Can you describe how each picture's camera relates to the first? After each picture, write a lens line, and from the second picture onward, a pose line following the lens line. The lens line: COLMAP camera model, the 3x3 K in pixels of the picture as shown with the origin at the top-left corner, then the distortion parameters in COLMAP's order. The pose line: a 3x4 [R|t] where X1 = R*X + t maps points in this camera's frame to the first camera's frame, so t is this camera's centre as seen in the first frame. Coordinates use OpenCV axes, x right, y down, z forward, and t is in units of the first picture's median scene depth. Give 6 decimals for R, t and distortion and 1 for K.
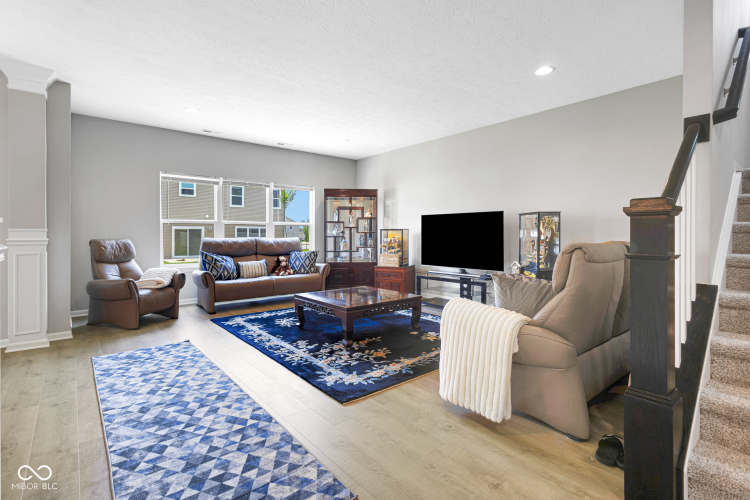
lens RADIAL K [[353.5, 0, 376.9], [0, 353.5, 234.1], [0, 0, 1]] dist [0.013431, -0.000116]
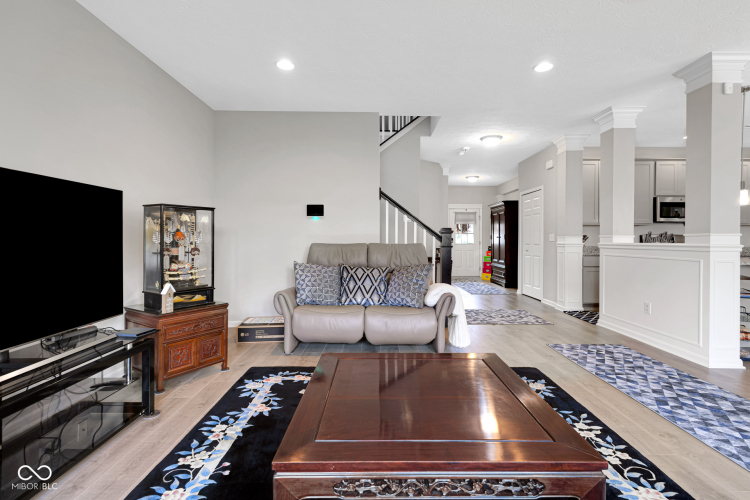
lens RADIAL K [[356.2, 0, 374.4], [0, 356.2, 242.2], [0, 0, 1]] dist [0.020273, -0.006504]
pose [[-0.760413, -0.008275, 0.649388, -0.340229], [-0.004478, 0.999962, 0.007498, 0.001713], [-0.649425, 0.002794, -0.760421, 1.638300]]
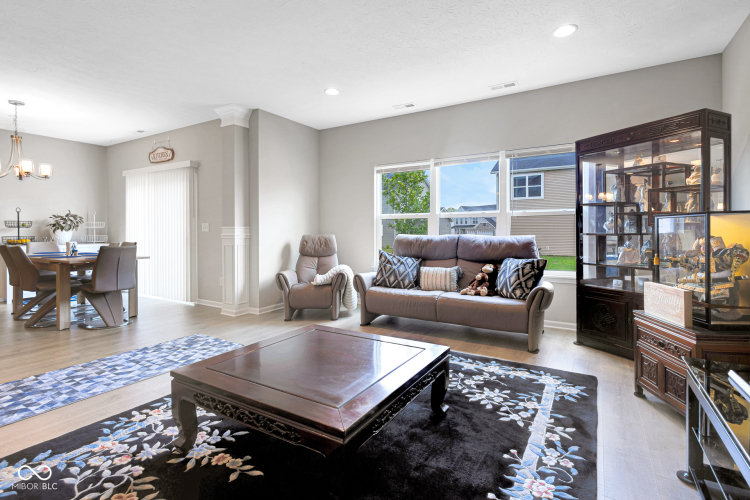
lens RADIAL K [[361.7, 0, 380.2], [0, 361.7, 231.9], [0, 0, 1]] dist [0.016661, -0.005539]
pose [[0.323372, 0.000499, -0.946272, 0.519446], [0.002886, 0.999995, 0.001514, 0.005174], [0.946268, -0.003221, 0.323369, 1.119077]]
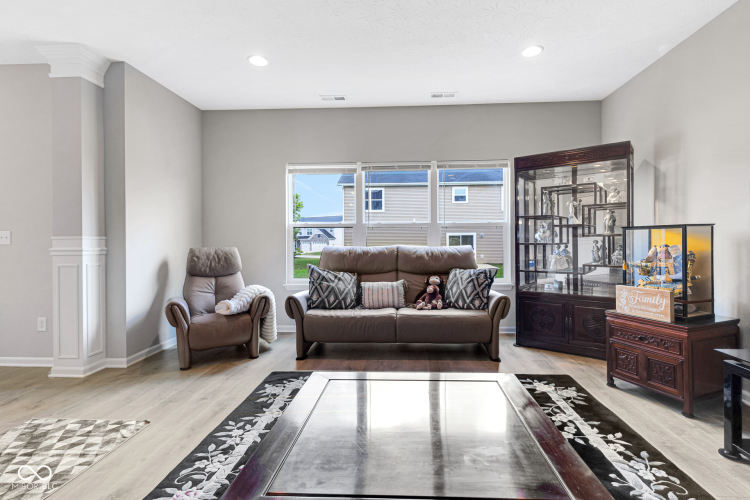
lens RADIAL K [[363.2, 0, 392.7], [0, 363.2, 241.8], [0, 0, 1]] dist [0.010557, -0.001282]
pose [[0.732390, -0.005113, -0.680866, 0.198836], [0.008333, 0.999964, 0.001455, 0.003276], [0.680834, -0.006739, 0.732406, 0.902551]]
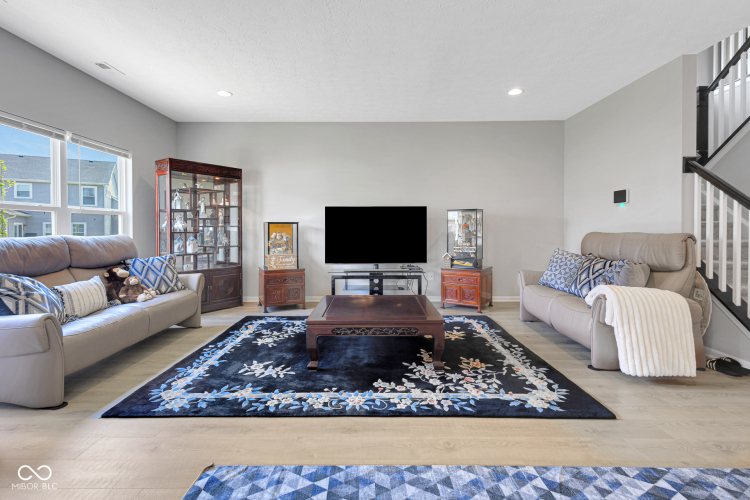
lens RADIAL K [[356.3, 0, 370.9], [0, 356.3, 235.9], [0, 0, 1]] dist [0.017145, -0.004598]
pose [[0.656320, -0.016376, 0.754305, -0.798245], [0.002471, 0.999806, 0.019557, 0.002737], [-0.754478, -0.010972, 0.656233, 0.600808]]
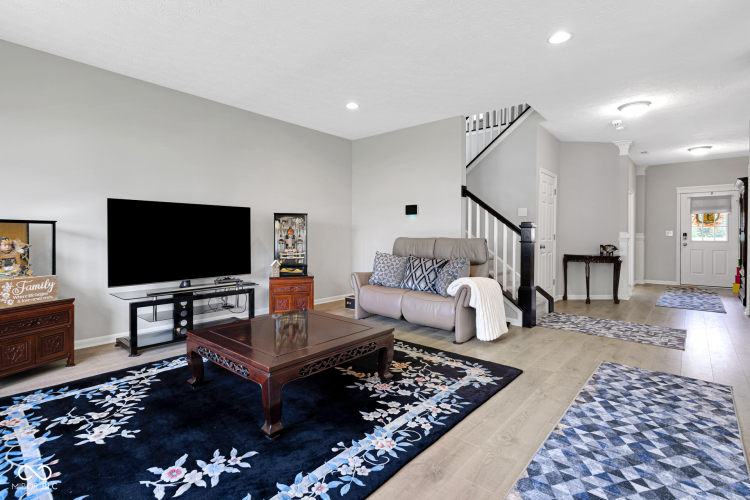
lens RADIAL K [[356.3, 0, 370.9], [0, 356.3, 235.9], [0, 0, 1]] dist [0.017145, -0.004598]
pose [[-0.134326, -0.005535, 0.990922, -0.858022], [-0.004083, 0.999979, 0.005032, 0.002172], [-0.990929, -0.003370, -0.134345, 1.158047]]
